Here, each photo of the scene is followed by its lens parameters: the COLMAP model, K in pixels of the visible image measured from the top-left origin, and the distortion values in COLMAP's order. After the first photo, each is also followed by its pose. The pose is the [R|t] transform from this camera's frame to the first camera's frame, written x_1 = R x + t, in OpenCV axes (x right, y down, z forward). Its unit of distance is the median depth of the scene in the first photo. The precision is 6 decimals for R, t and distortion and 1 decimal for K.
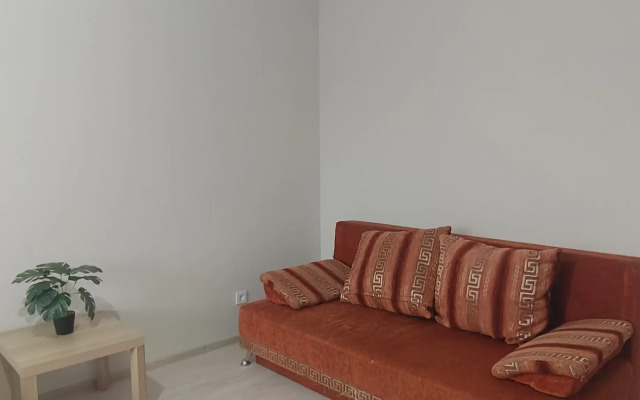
lens RADIAL K [[483.3, 0, 319.3], [0, 483.3, 201.2], [0, 0, 1]] dist [-0.005913, -0.010793]
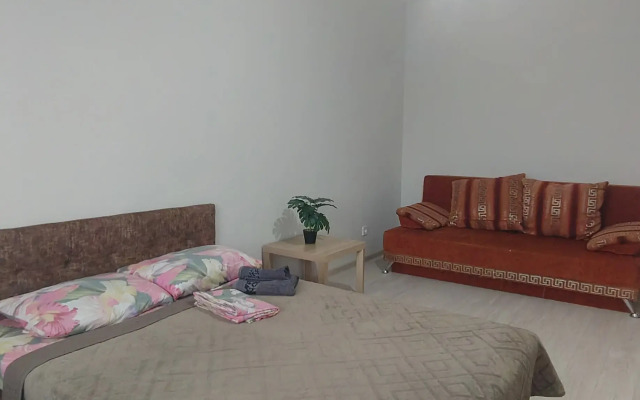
lens RADIAL K [[483.3, 0, 318.1], [0, 483.3, 197.8], [0, 0, 1]] dist [-0.005913, -0.010793]
pose [[0.982234, -0.014940, 0.187066, -0.714314], [0.008469, 0.999339, 0.035342, 0.075471], [-0.187471, -0.033130, 0.981711, -0.413734]]
